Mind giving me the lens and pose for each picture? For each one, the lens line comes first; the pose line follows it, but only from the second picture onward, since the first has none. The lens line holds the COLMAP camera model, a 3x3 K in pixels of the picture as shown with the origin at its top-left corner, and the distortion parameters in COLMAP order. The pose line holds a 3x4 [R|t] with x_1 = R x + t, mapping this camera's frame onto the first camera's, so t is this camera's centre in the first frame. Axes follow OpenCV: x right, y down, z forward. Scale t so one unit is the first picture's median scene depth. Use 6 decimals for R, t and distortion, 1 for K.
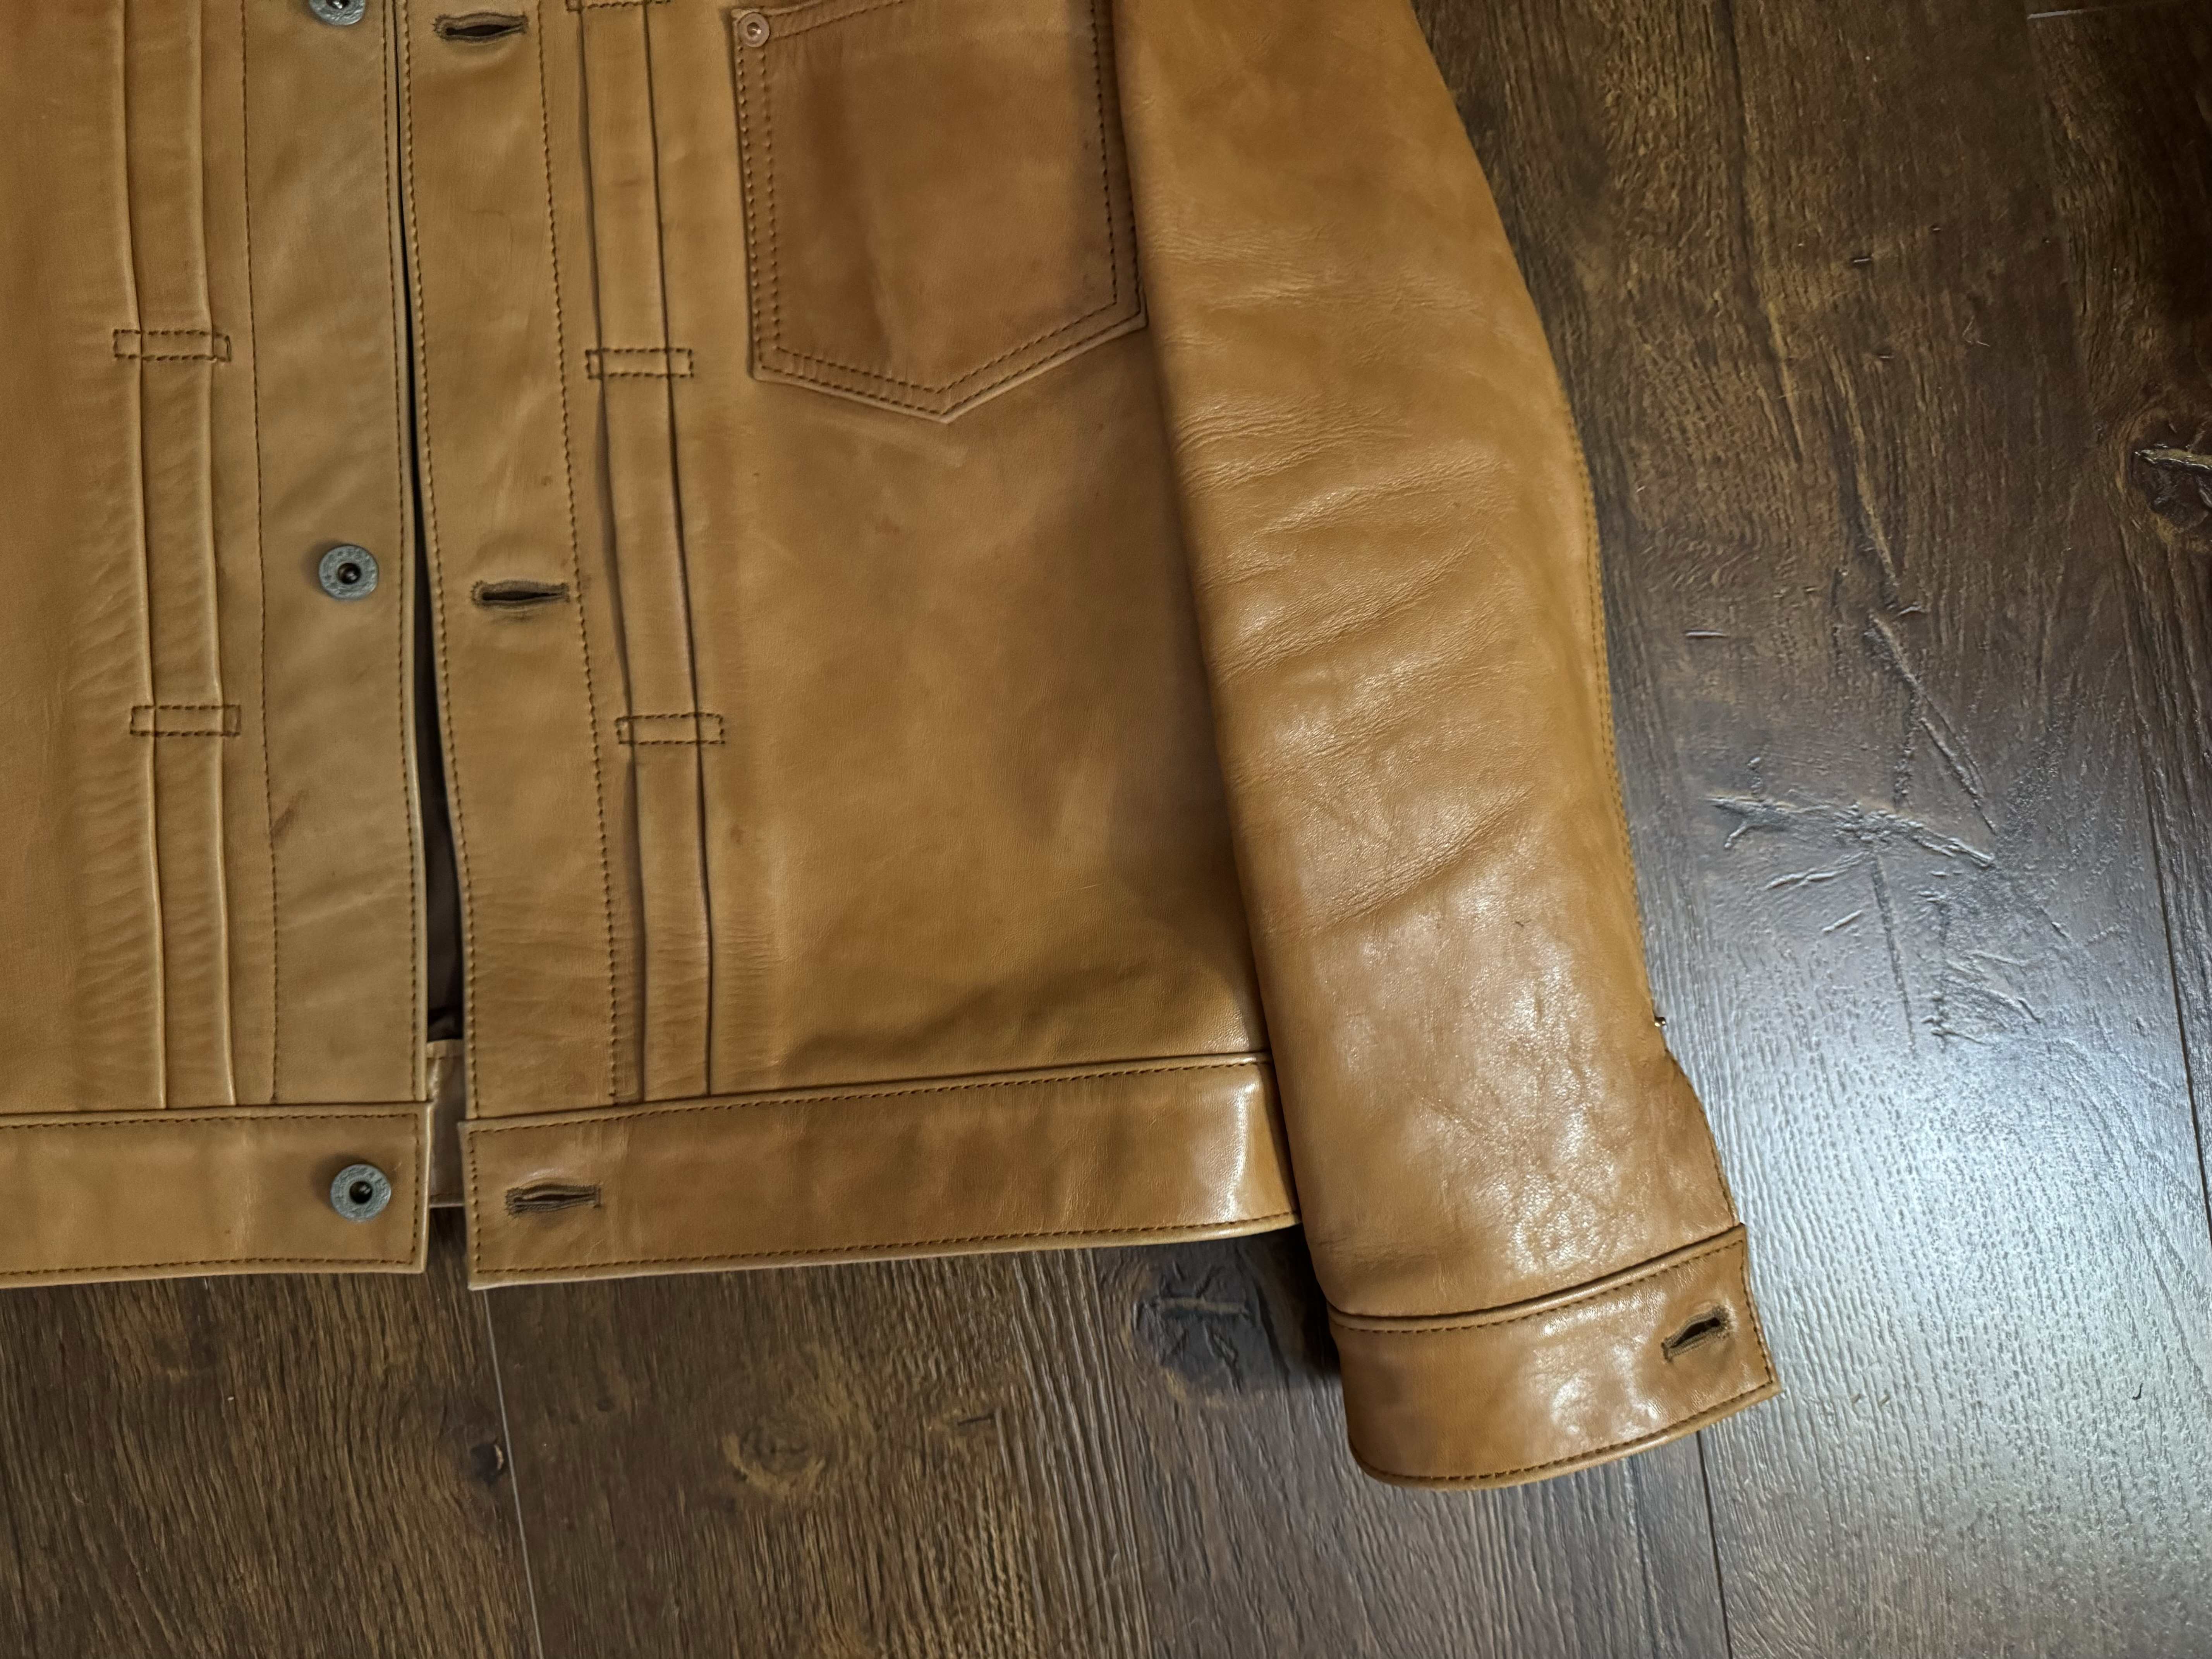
lens RADIAL K [[1566.1, 0, 1097.9], [0, 1566.1, 835.7], [0, 0, 1]] dist [-0.006866, -0.004305]
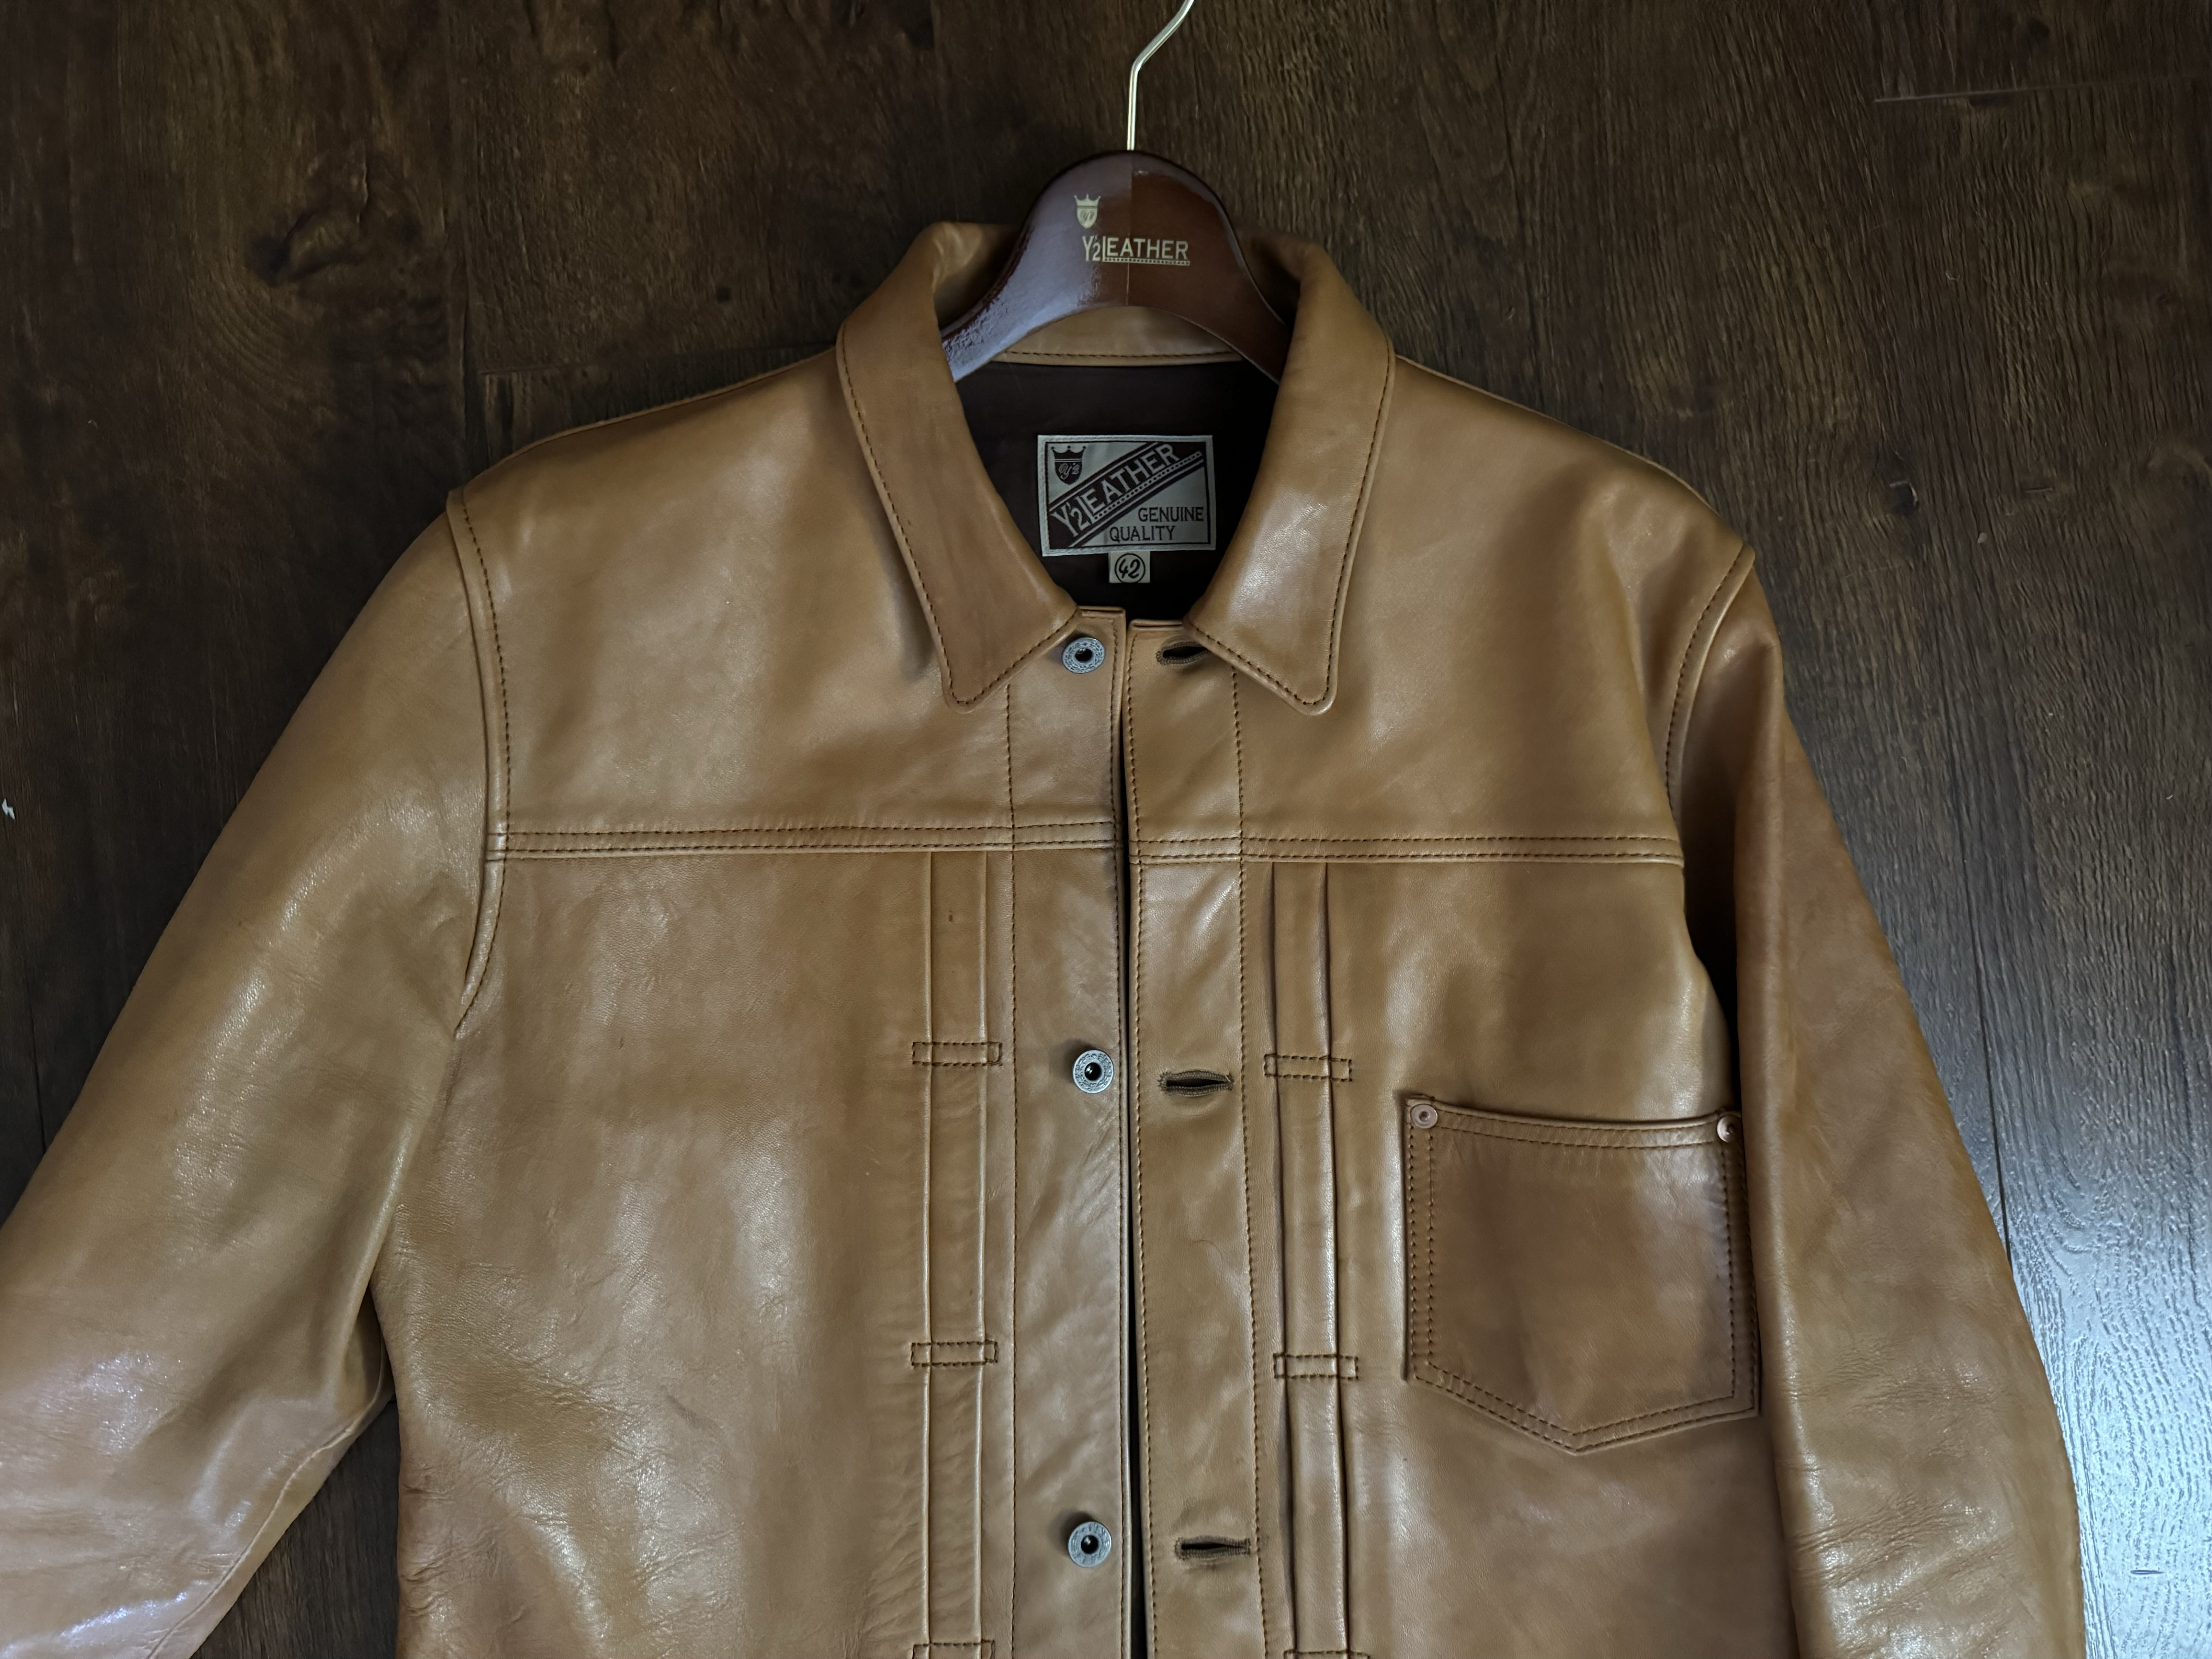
lens RADIAL K [[1574.4, 0, 1105.9], [0, 1574.4, 817.6], [0, 0, 1]] dist [-0.005104, 0.001978]
pose [[0.999020, 0.041369, -0.015720, -0.461488], [-0.041566, 0.999058, -0.012468, -0.720587], [0.015190, 0.013109, 0.999799, -0.264716]]
